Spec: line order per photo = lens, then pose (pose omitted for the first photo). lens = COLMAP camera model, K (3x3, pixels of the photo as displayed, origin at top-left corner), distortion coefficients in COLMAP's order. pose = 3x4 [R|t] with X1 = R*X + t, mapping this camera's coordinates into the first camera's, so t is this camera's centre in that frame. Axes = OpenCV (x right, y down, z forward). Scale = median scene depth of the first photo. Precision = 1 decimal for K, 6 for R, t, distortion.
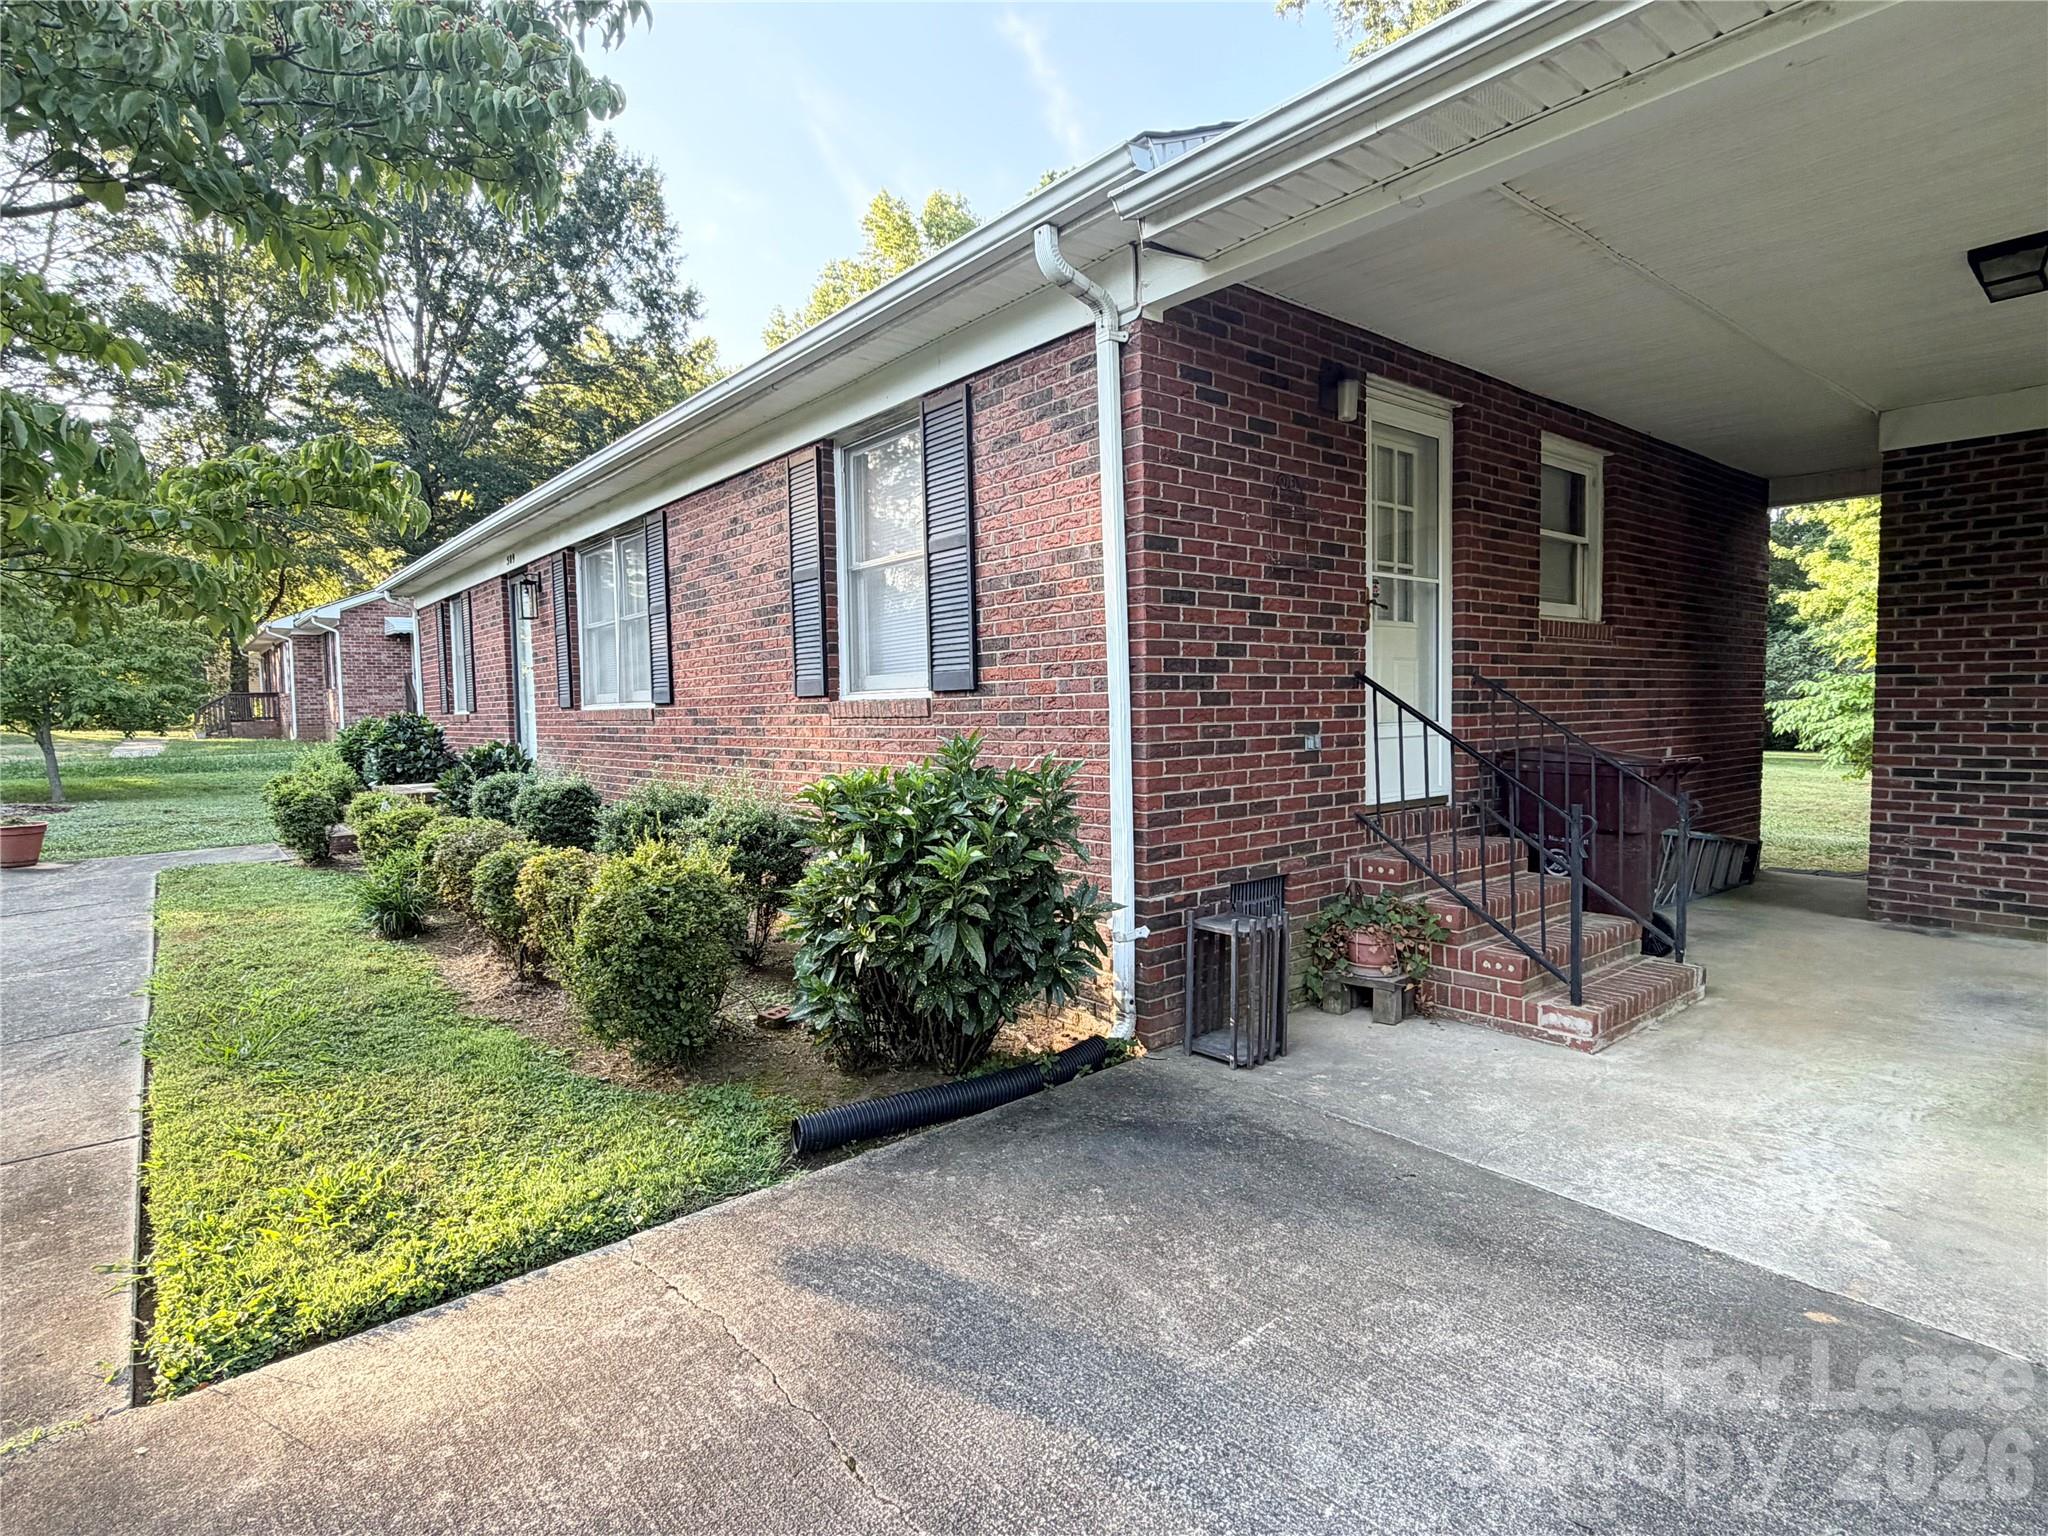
lens RADIAL K [[1084.2, 0, 1029.1], [0, 1084.2, 772.3], [0, 0, 1]] dist [0.003910, -0.001163]
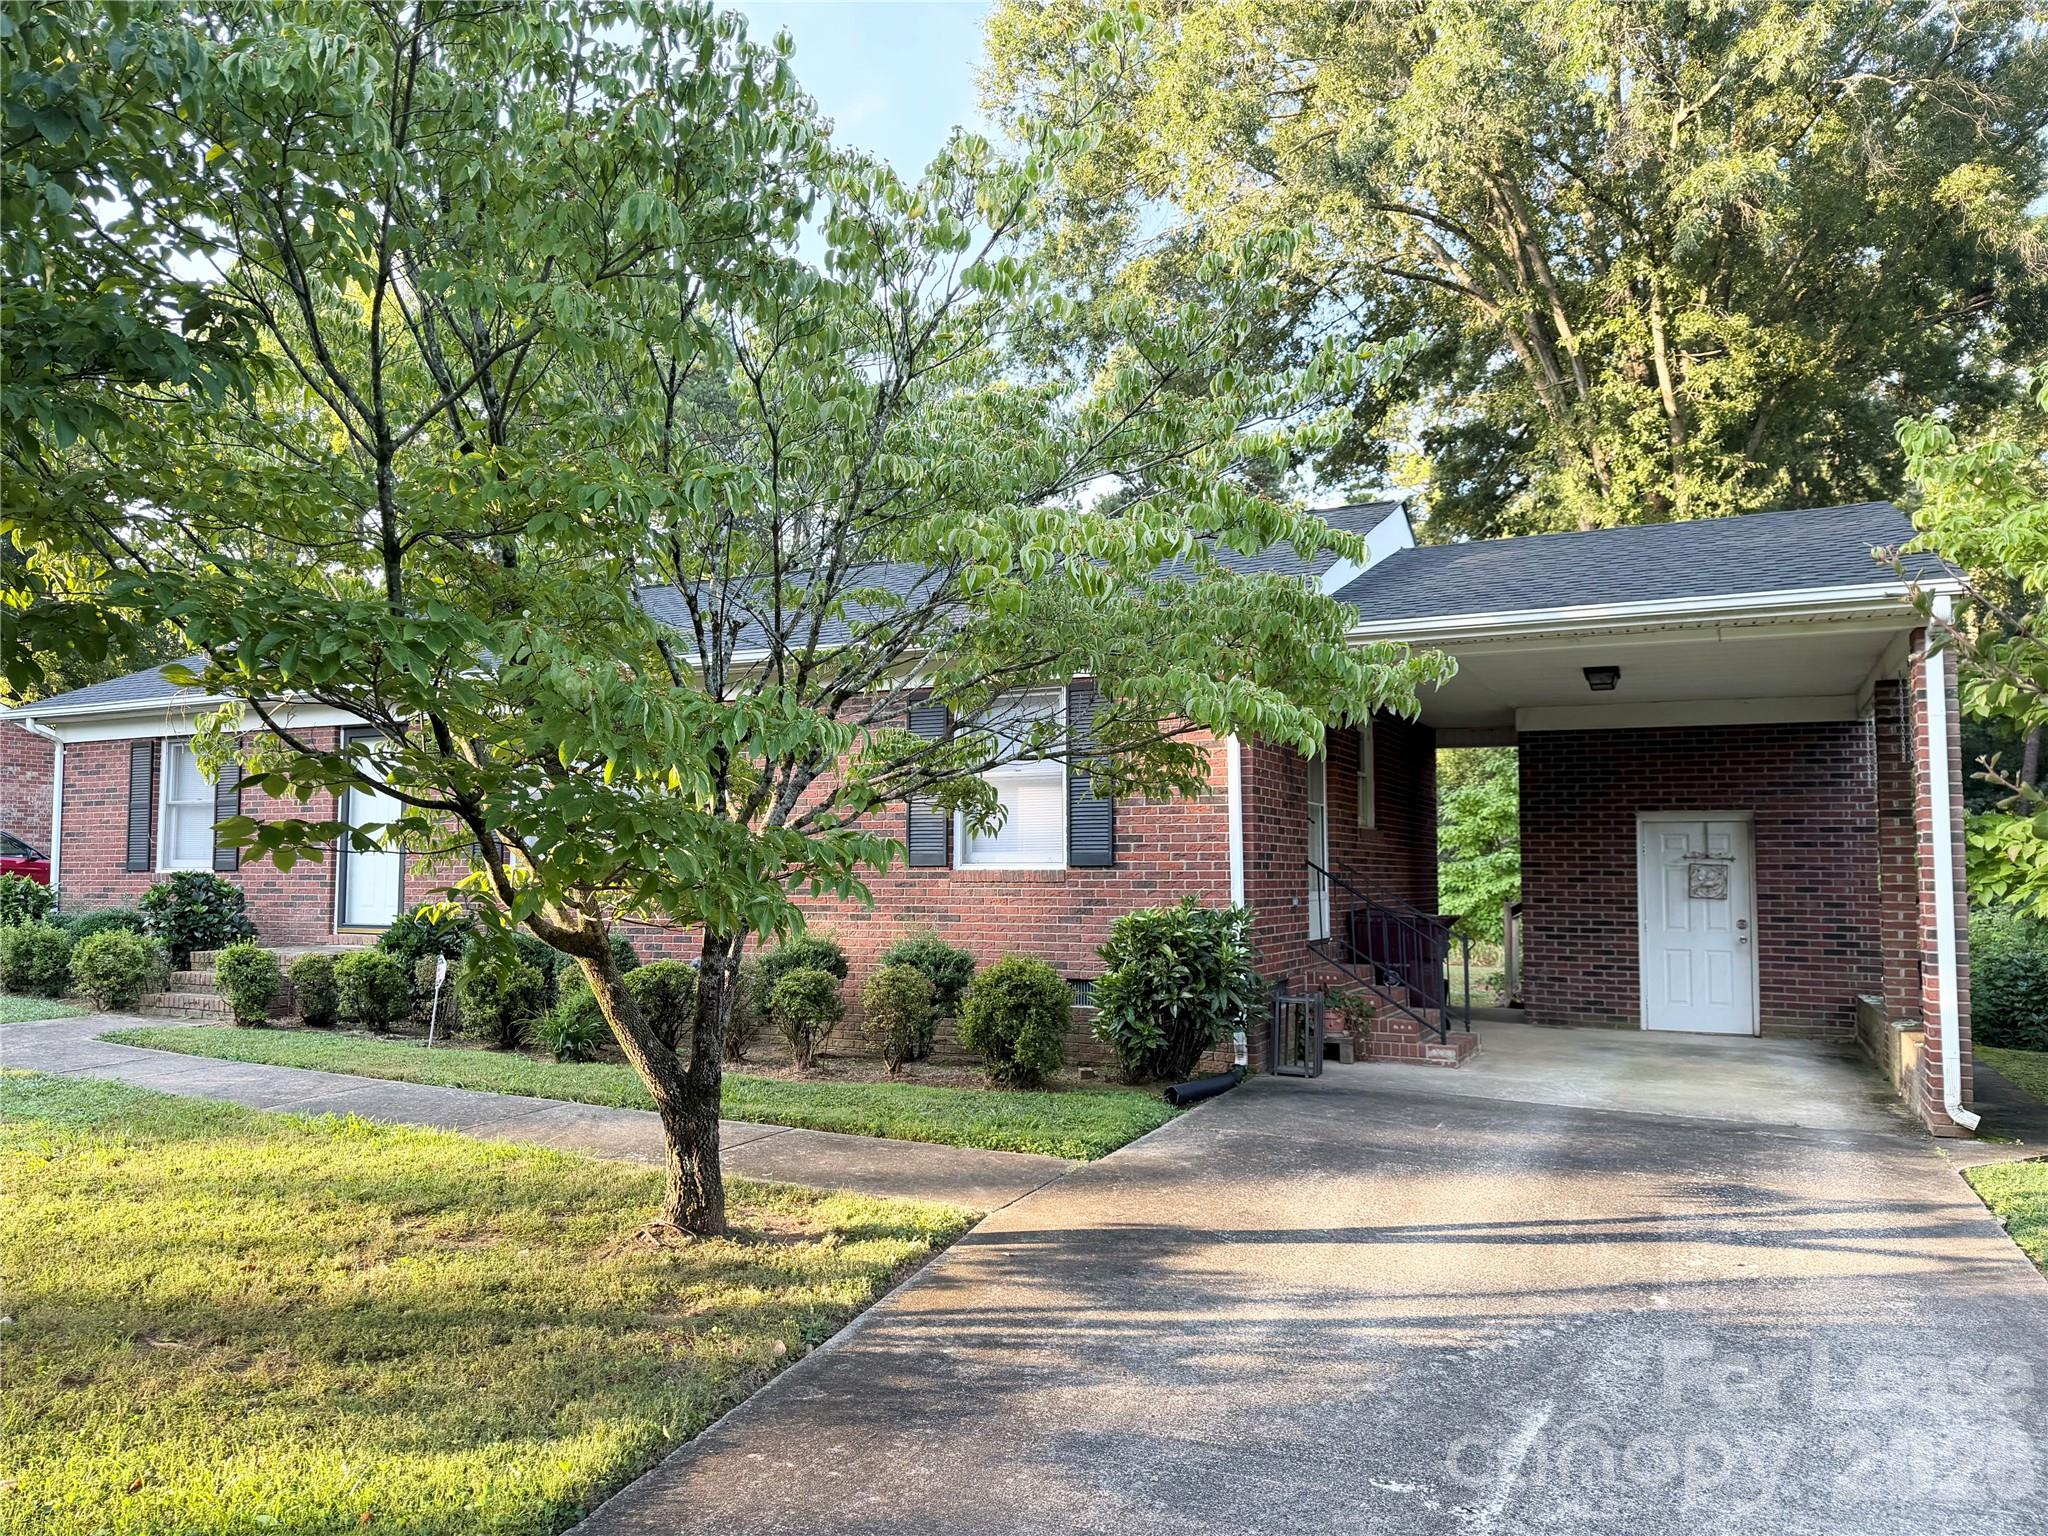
lens RADIAL K [[1418.6, 0, 1017.8], [0, 1418.6, 772.3], [0, 0, 1]] dist [0.012960, 0.000755]
pose [[0.916697, 0.049420, 0.396514, -1.145646], [0.004429, 0.991005, -0.133754, 0.074605], [-0.399558, 0.124368, 0.908232, -0.968616]]
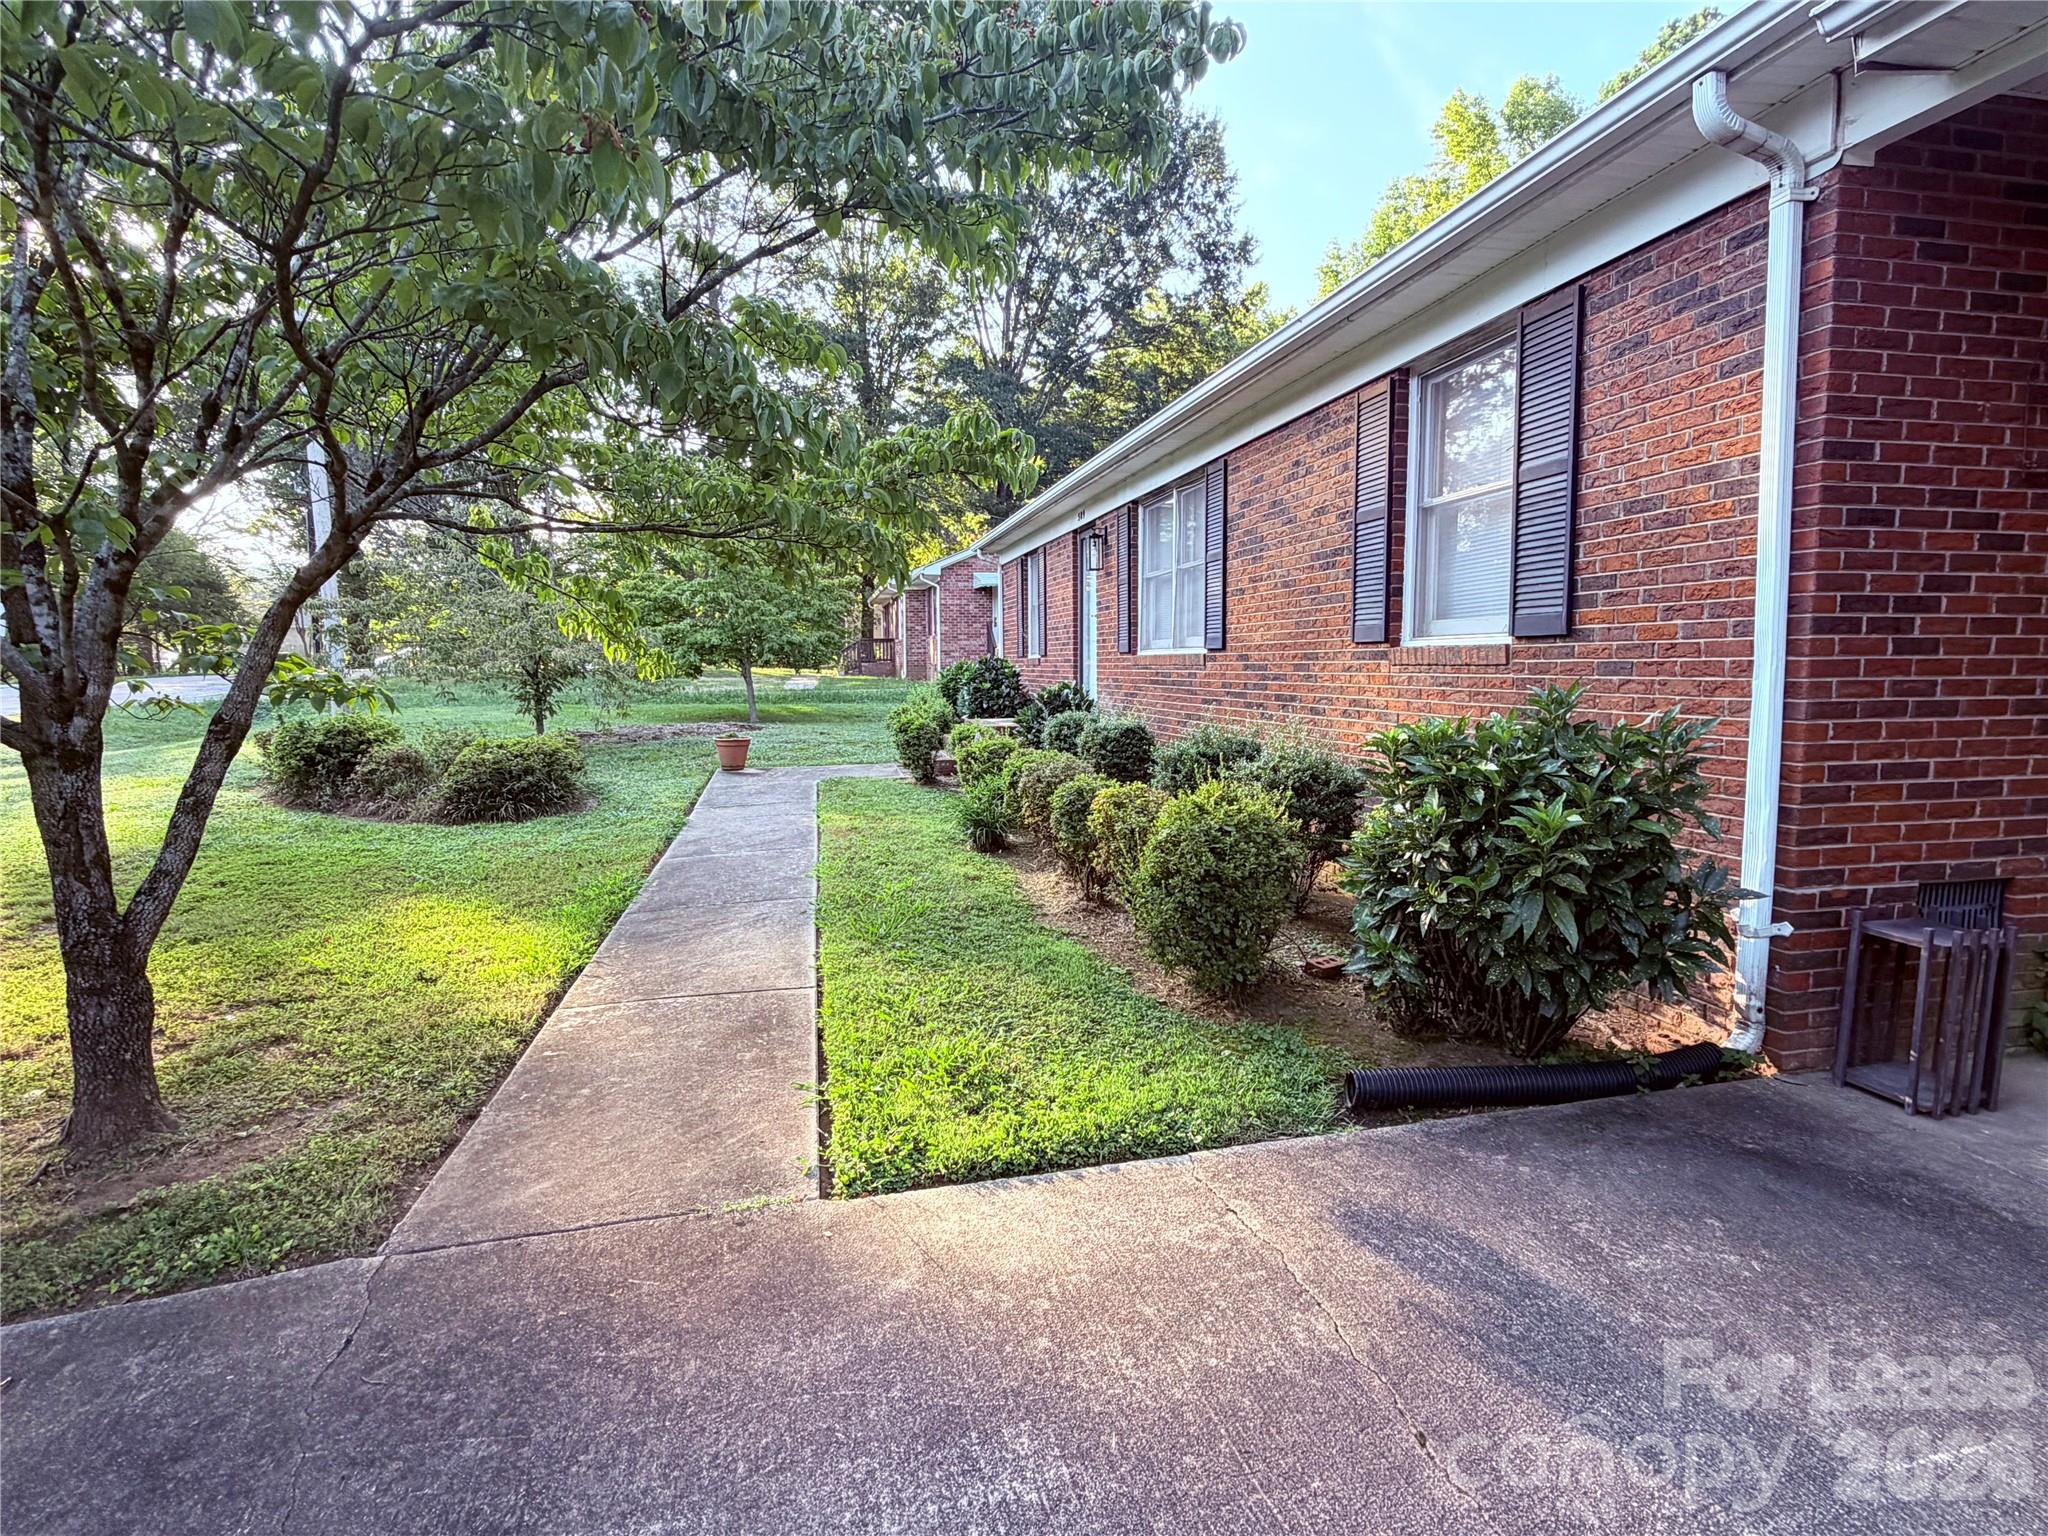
lens RADIAL K [[1084.2, 0, 1020.6], [0, 1084.2, 770.6], [0, 0, 1]] dist [0.003910, -0.001163]
pose [[0.884719, 0.059687, -0.462287, -0.032840], [-0.038386, 0.997729, 0.055356, 0.003125], [0.464541, -0.031229, 0.885001, 0.000806]]
